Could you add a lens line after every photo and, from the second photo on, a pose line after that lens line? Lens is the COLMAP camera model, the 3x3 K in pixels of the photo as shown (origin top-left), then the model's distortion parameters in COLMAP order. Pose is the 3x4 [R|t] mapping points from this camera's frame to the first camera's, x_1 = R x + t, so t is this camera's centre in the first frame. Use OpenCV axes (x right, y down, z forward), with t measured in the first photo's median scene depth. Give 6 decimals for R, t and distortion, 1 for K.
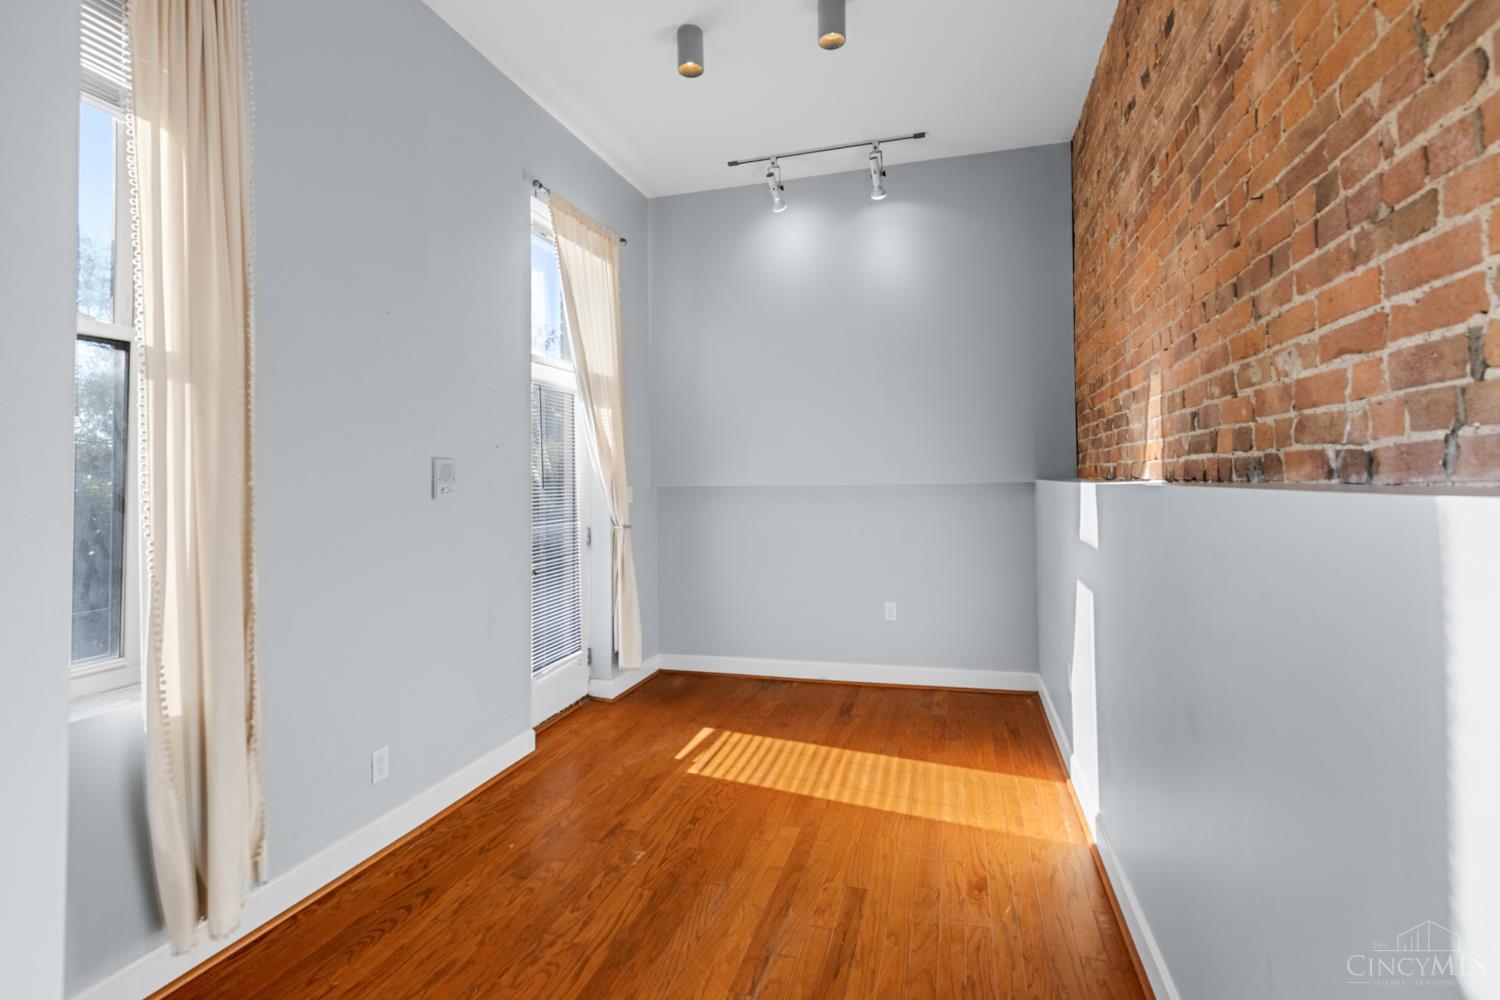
lens RADIAL K [[673.6, 0, 738.9], [0, 673.6, 488.5], [0, 0, 1]] dist [0.004549, -0.000394]
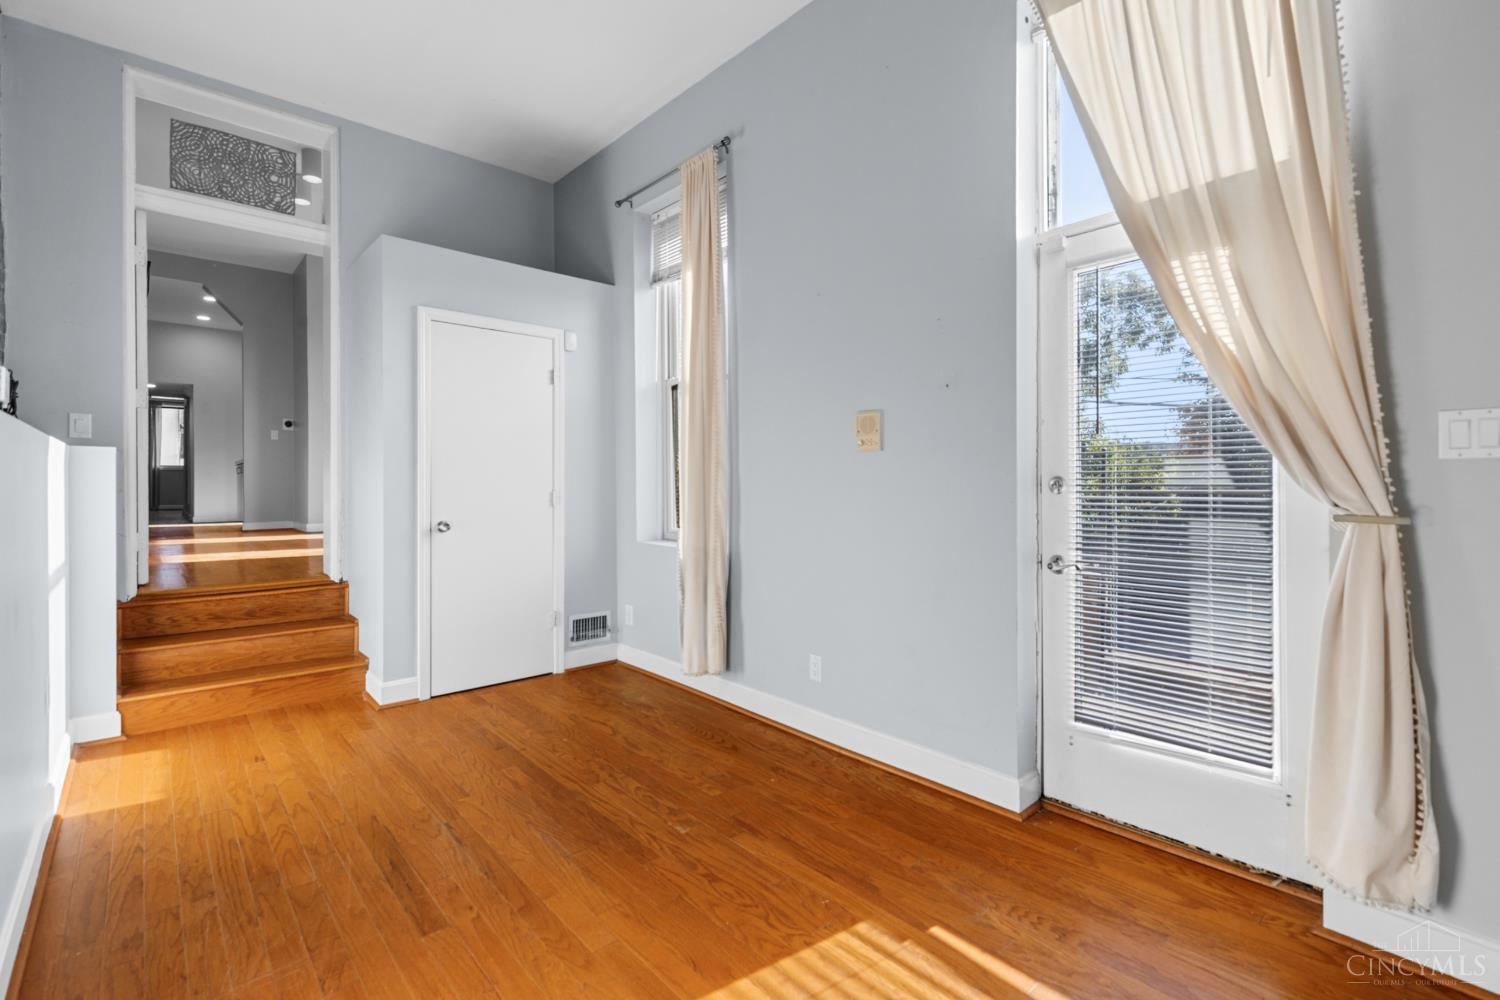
lens RADIAL K [[673.6, 0, 738.9], [0, 673.6, 488.5], [0, 0, 1]] dist [0.004549, -0.000394]
pose [[-0.510672, 0.019884, -0.859546, 0.597872], [-0.002129, 0.999700, 0.024392, 0.056881], [0.859773, 0.014286, -0.510476, 1.541868]]
